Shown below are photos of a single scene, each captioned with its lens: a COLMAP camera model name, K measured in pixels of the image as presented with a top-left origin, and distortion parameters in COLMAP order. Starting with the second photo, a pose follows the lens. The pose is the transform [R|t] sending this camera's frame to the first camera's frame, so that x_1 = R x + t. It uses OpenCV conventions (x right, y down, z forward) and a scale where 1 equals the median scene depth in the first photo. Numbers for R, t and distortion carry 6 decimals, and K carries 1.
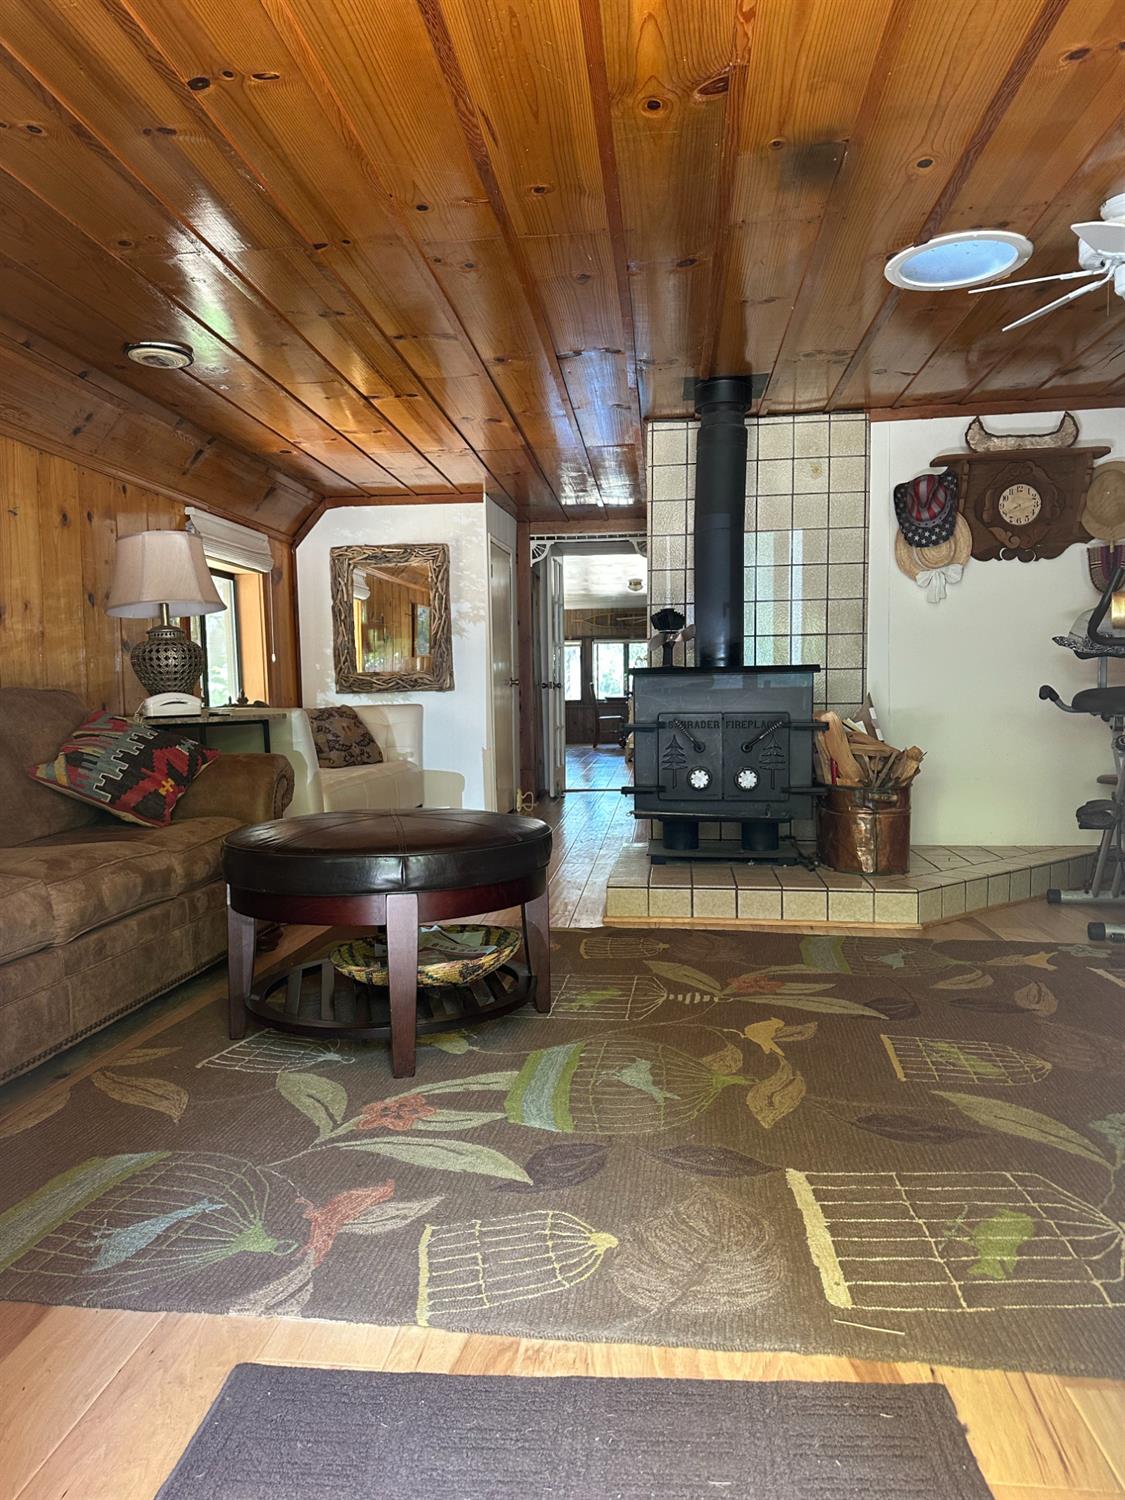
lens RADIAL K [[1071.2, 0, 562.5], [0, 1071.2, 750.0], [0, 0, 1]] dist [0.092508, -0.168275]
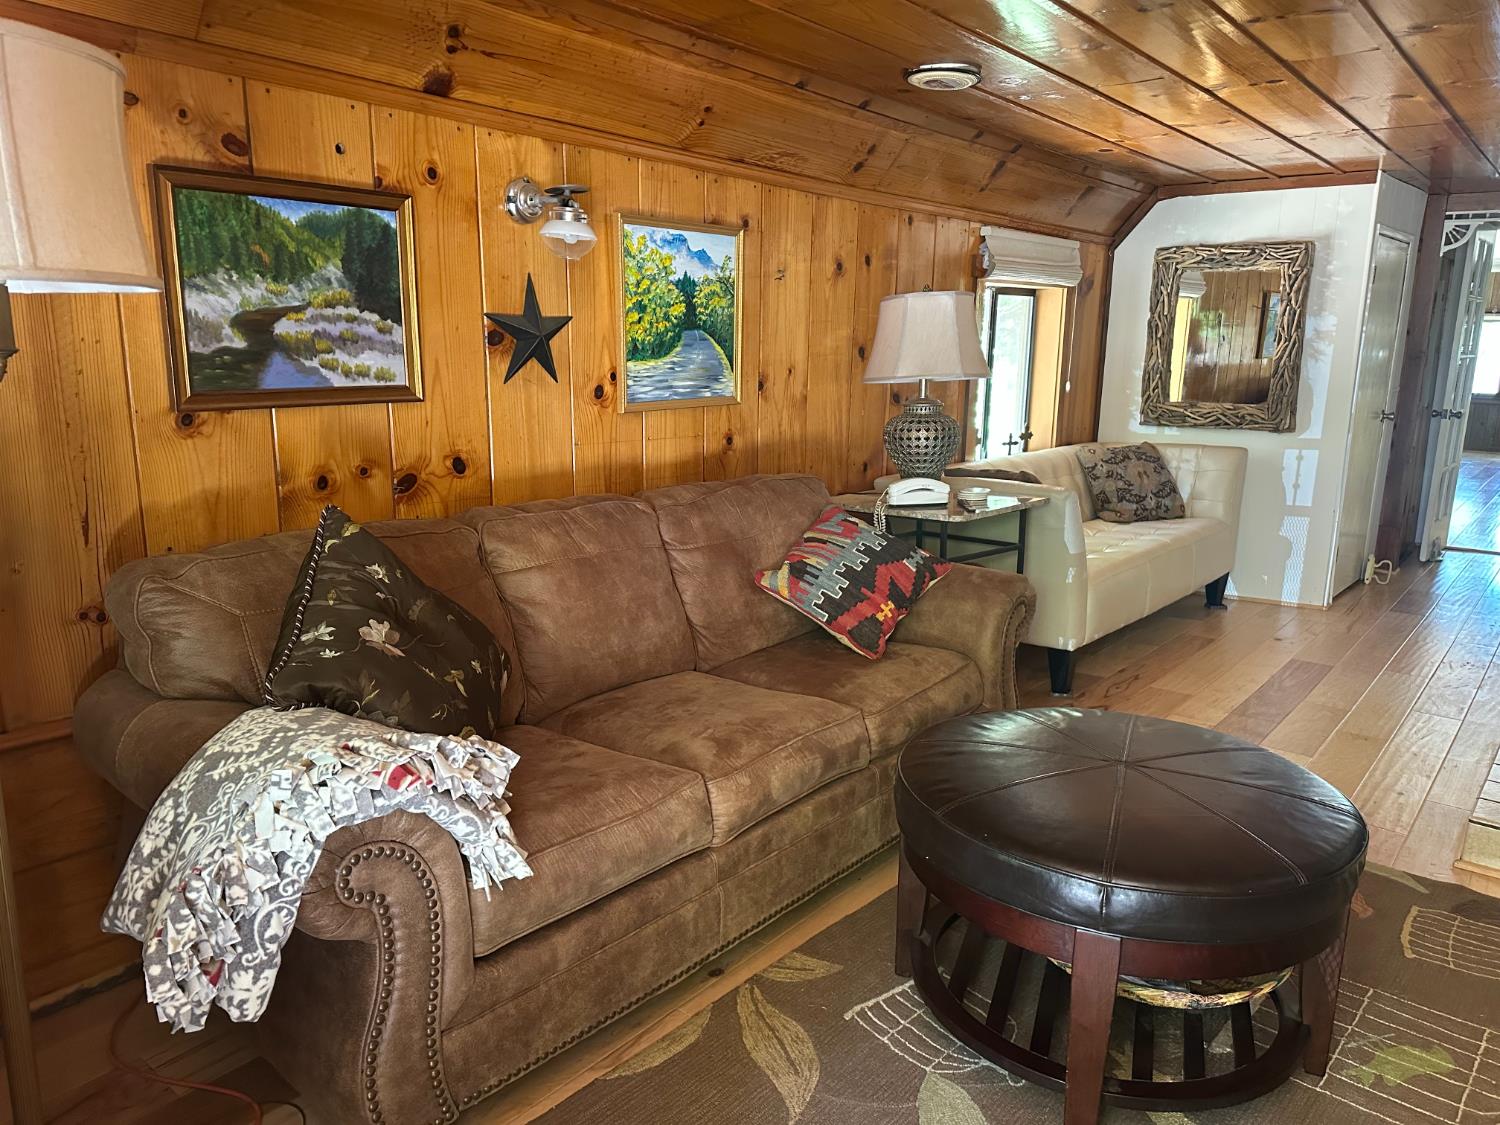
lens RADIAL K [[1067.0, 0, 750.0], [0, 1067.0, 562.5], [0, 0, 1]] dist [0.101079, -0.104919]
pose [[0.836408, 0.141748, -0.529462, 0.002945], [-0.058724, 0.983596, 0.170561, -0.127378], [0.544953, -0.111566, 0.831011, 0.174681]]
